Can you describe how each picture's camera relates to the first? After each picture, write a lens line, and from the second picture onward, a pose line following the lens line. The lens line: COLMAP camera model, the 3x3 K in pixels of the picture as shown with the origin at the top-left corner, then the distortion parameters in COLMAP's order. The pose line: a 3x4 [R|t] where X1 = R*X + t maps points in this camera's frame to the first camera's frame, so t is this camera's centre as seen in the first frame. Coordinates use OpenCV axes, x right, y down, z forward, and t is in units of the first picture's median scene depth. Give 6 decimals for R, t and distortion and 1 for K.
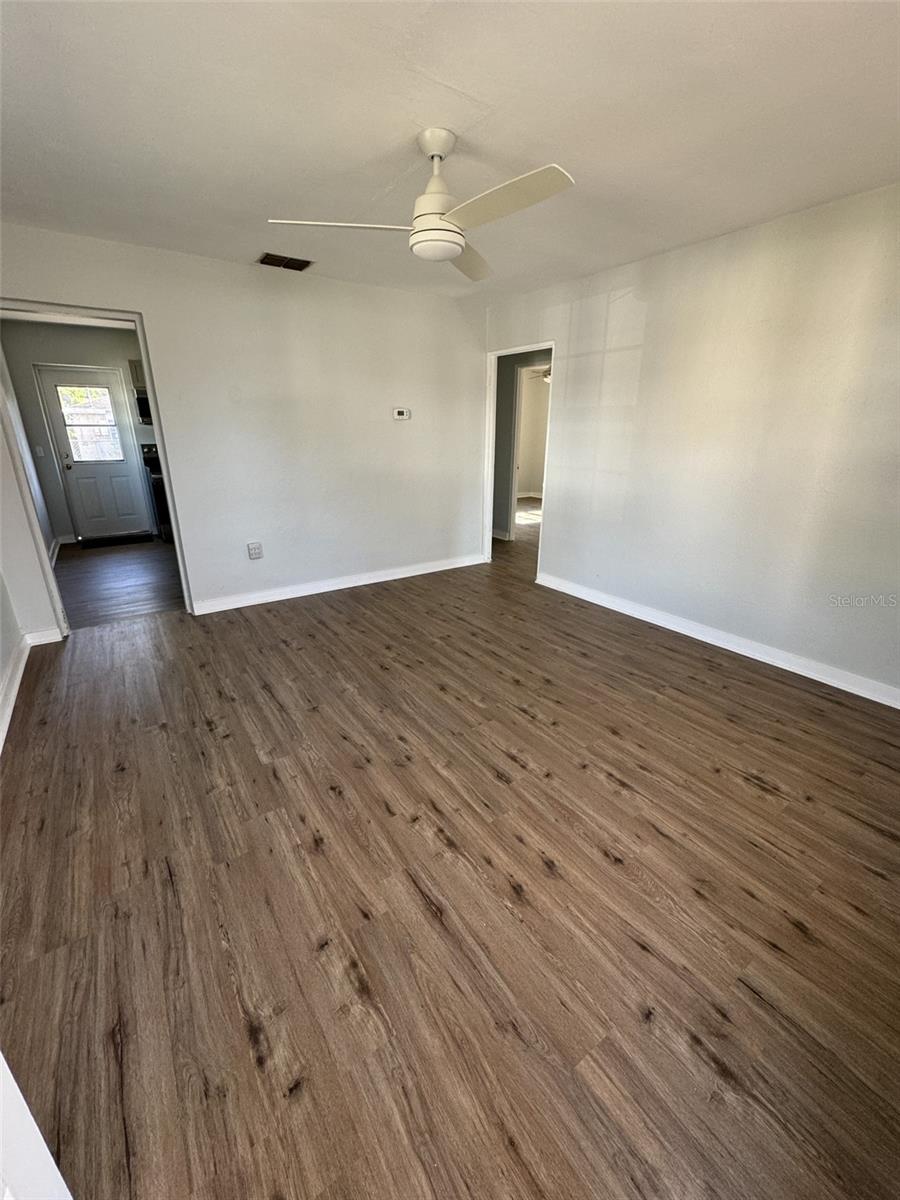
lens RADIAL K [[484.8, 0, 450.0], [0, 484.8, 600.0], [0, 0, 1]] dist [0.000025, -0.000098]
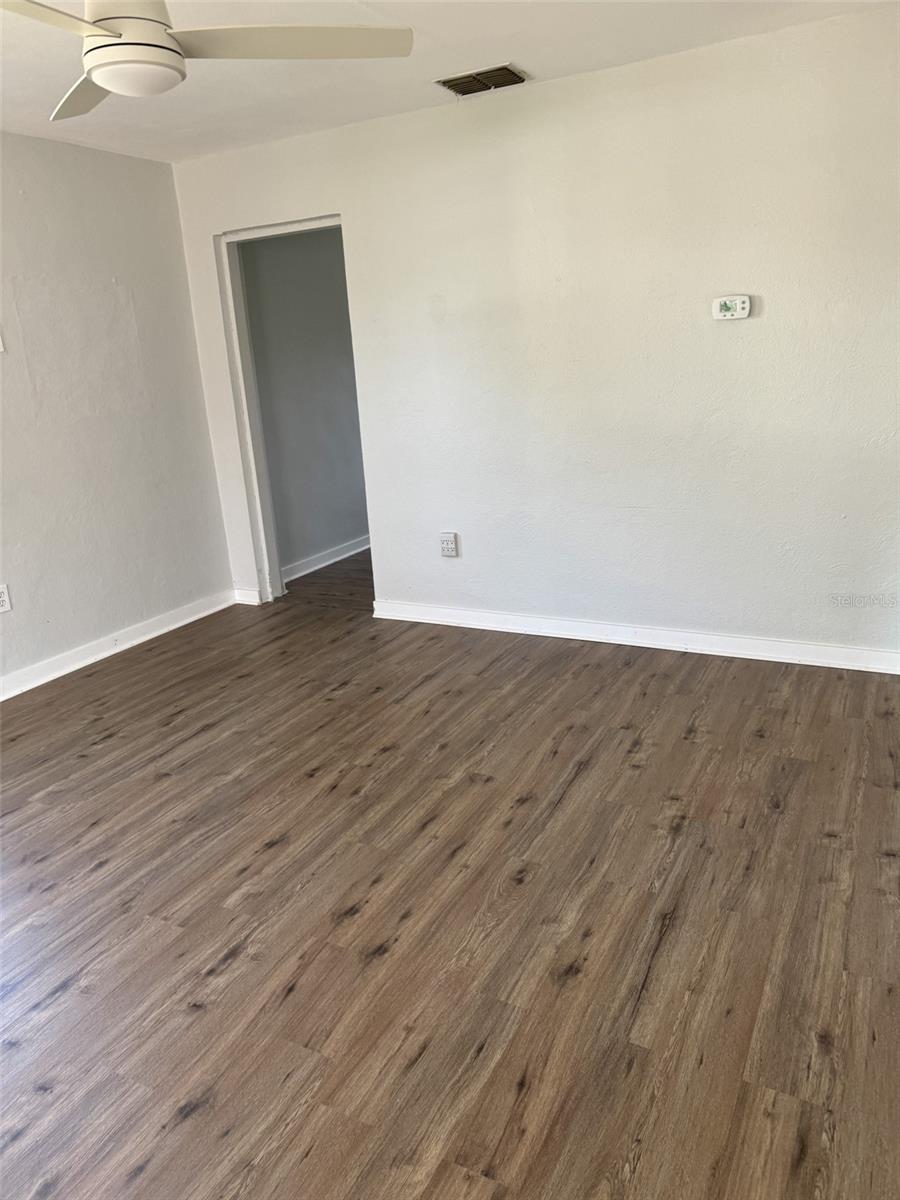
lens RADIAL K [[859.1, 0, 450.0], [0, 859.1, 600.0], [0, 0, 1]] dist [0.135040, -0.191761]
pose [[0.458227, 0.219645, -0.861269, 0.729227], [-0.234771, 0.964483, 0.121061, -0.205678], [0.857269, 0.146728, 0.493519, 0.571448]]
